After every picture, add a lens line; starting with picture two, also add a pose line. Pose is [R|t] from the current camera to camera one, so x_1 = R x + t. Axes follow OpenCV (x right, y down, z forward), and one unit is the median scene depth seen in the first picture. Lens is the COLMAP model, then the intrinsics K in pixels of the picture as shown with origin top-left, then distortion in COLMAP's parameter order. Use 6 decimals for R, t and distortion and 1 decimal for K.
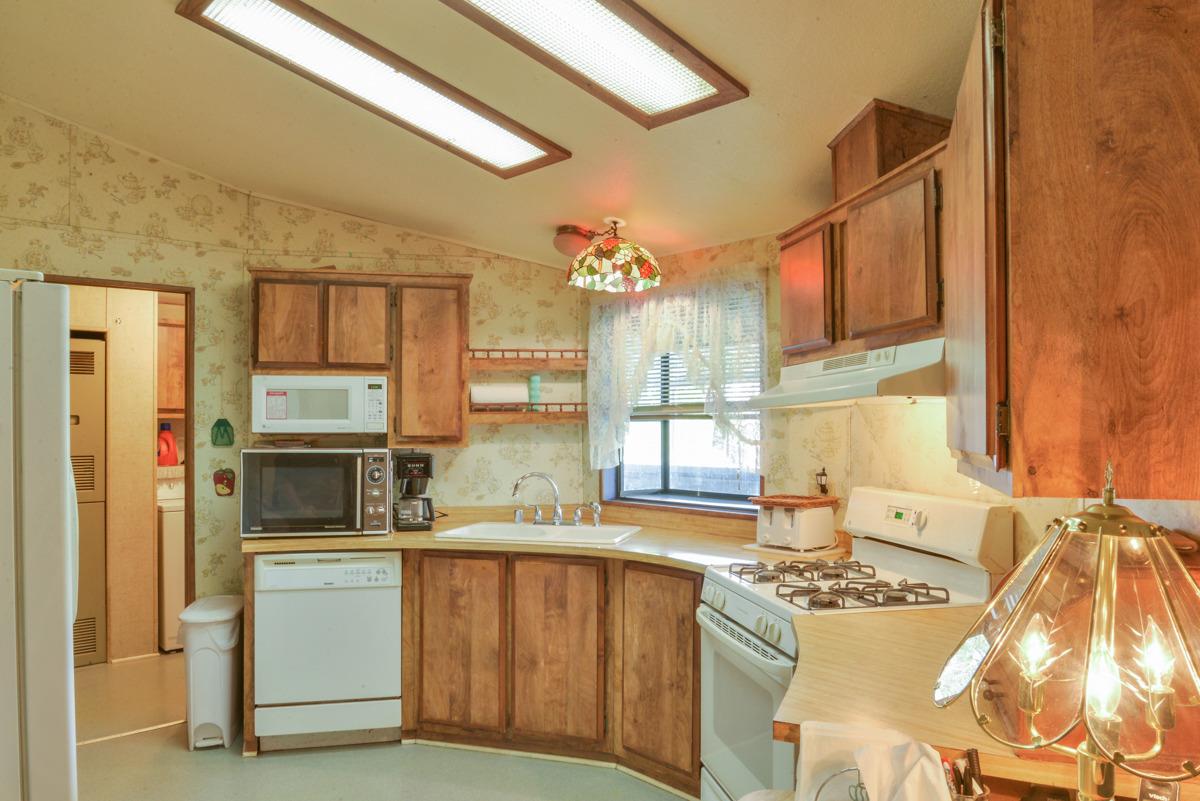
lens RADIAL K [[852.1, 0, 600.0], [0, 852.1, 400.5], [0, 0, 1]] dist [-0.005853, -0.004190]
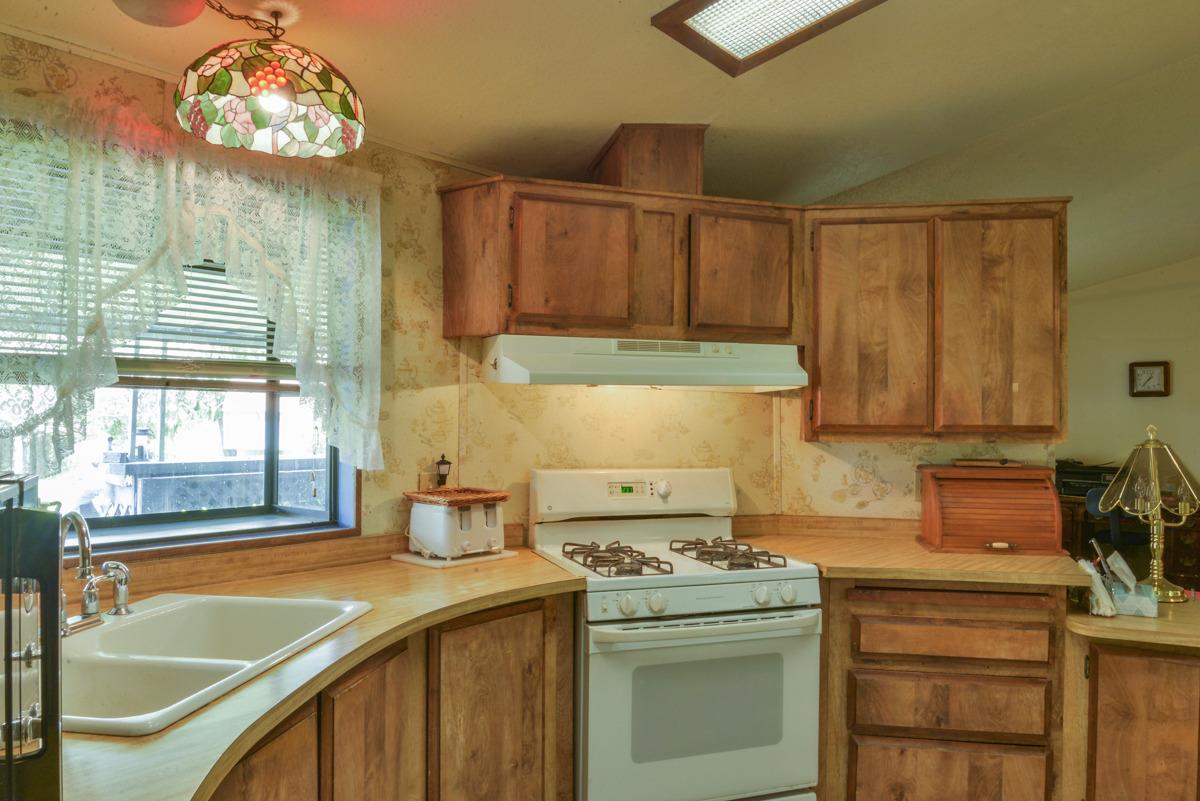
lens RADIAL K [[852.1, 0, 600.0], [0, 852.1, 400.5], [0, 0, 1]] dist [-0.005853, -0.004190]
pose [[-0.146418, 0.016174, 0.989091, -0.566347], [-0.043050, 0.998815, -0.022706, 0.036856], [-0.988286, -0.045905, -0.145548, 0.934162]]
